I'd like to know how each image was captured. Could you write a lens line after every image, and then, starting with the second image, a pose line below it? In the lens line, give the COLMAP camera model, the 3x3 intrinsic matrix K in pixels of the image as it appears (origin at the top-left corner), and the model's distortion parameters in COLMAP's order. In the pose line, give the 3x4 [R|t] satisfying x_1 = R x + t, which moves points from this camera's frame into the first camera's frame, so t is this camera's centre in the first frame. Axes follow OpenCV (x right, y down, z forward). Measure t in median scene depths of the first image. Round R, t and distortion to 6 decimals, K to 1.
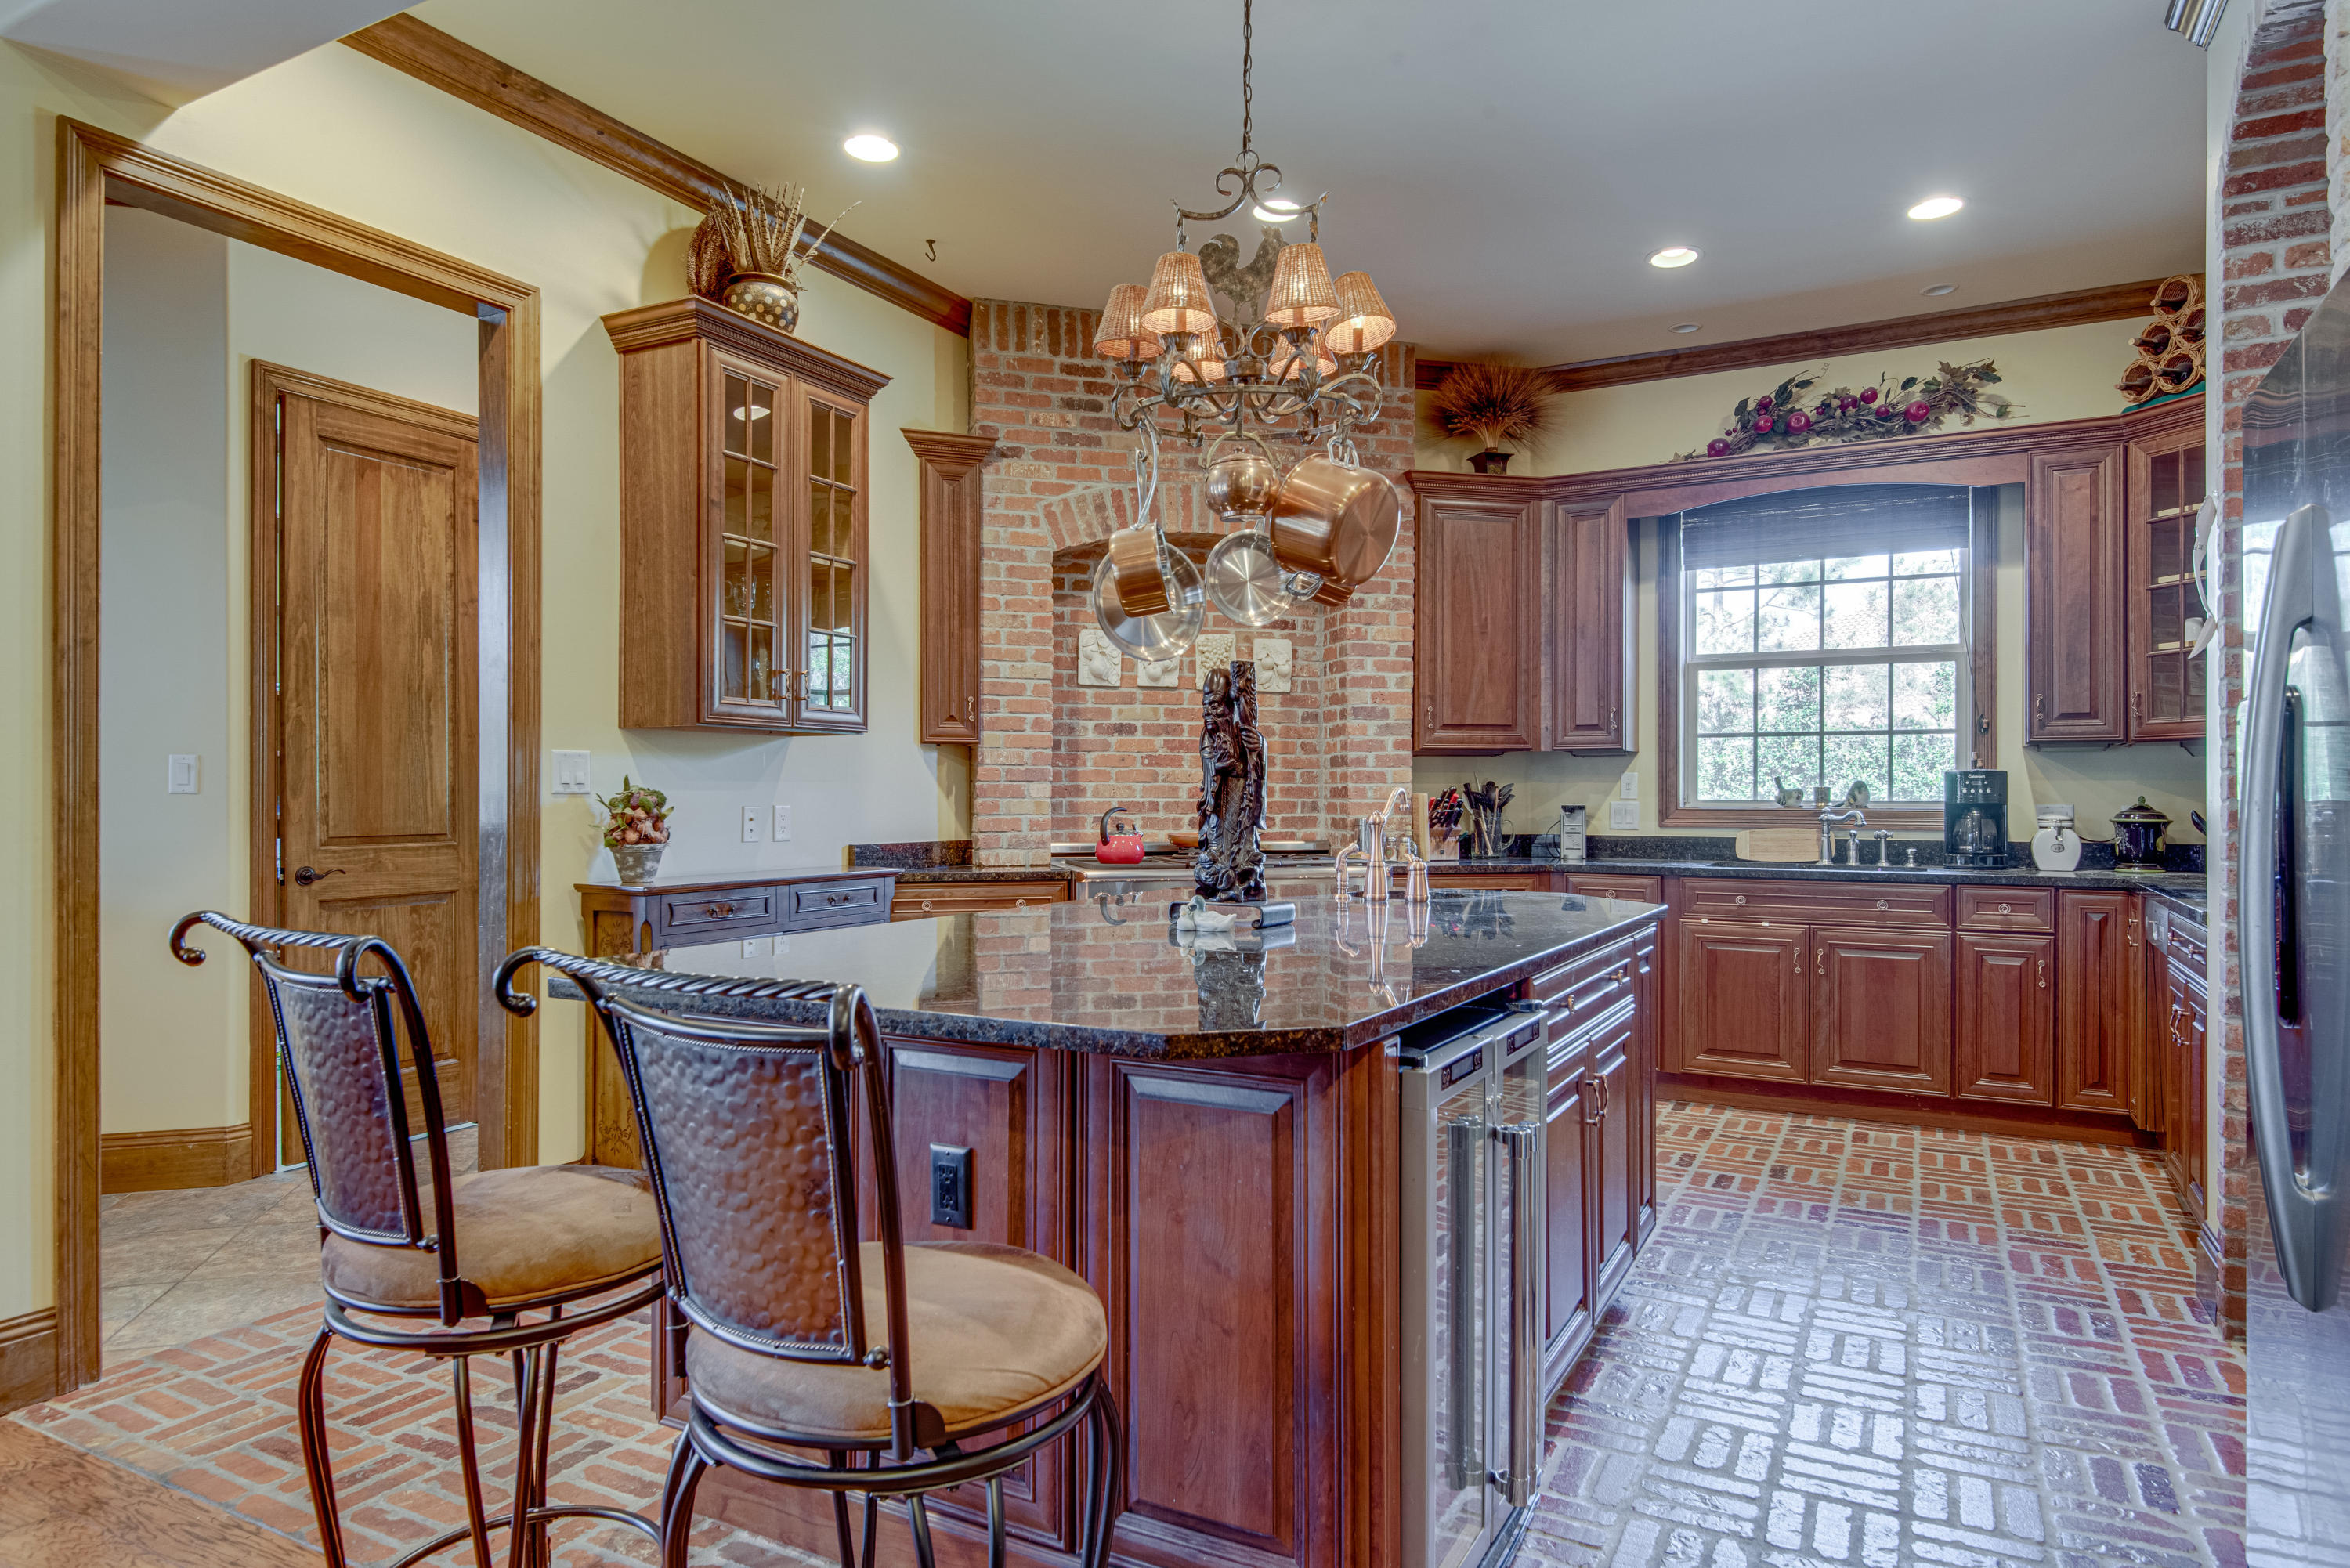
lens RADIAL K [[1374.3, 0, 1181.7], [0, 1374.3, 793.3], [0, 0, 1]] dist [0.002437, -0.003255]
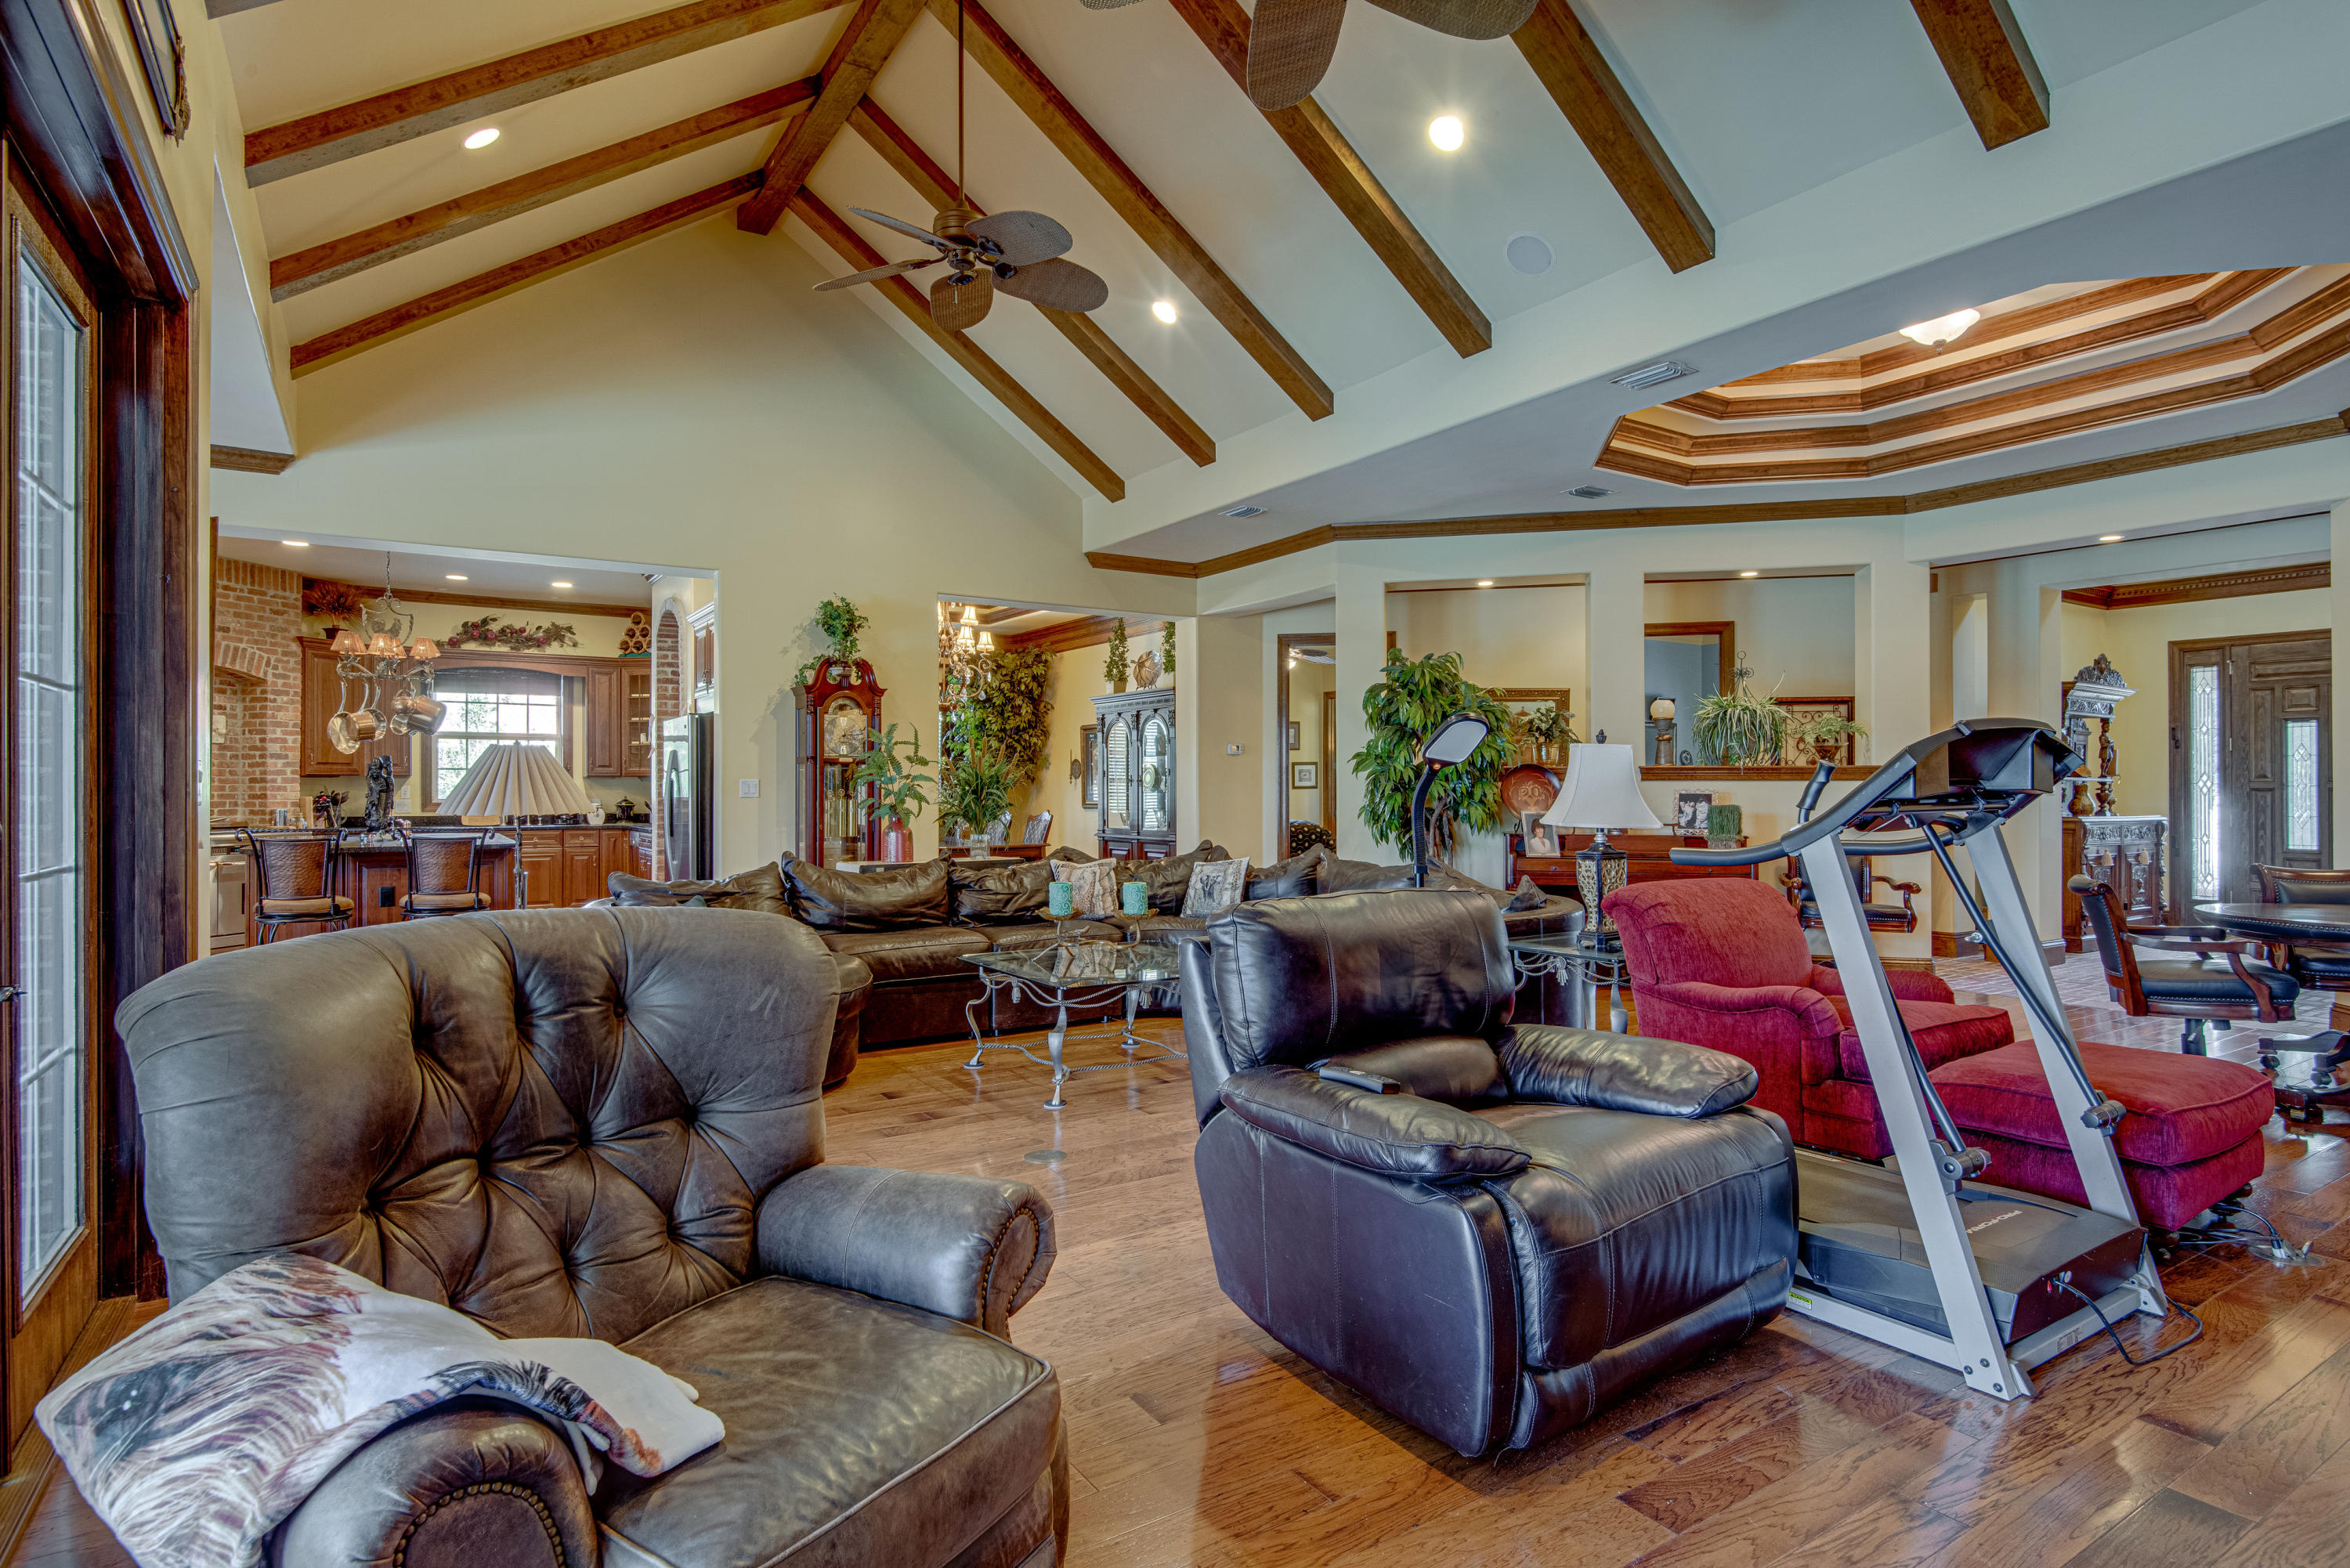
lens RADIAL K [[1194.9, 0, 1192.2], [0, 1194.9, 791.8], [0, 0, 1]] dist [-0.003384, -0.006083]
pose [[0.463103, -0.002459, 0.886301, -0.783002], [0.000715, 0.999997, 0.002401, -0.010379], [-0.886304, -0.000478, 0.463103, -0.973612]]
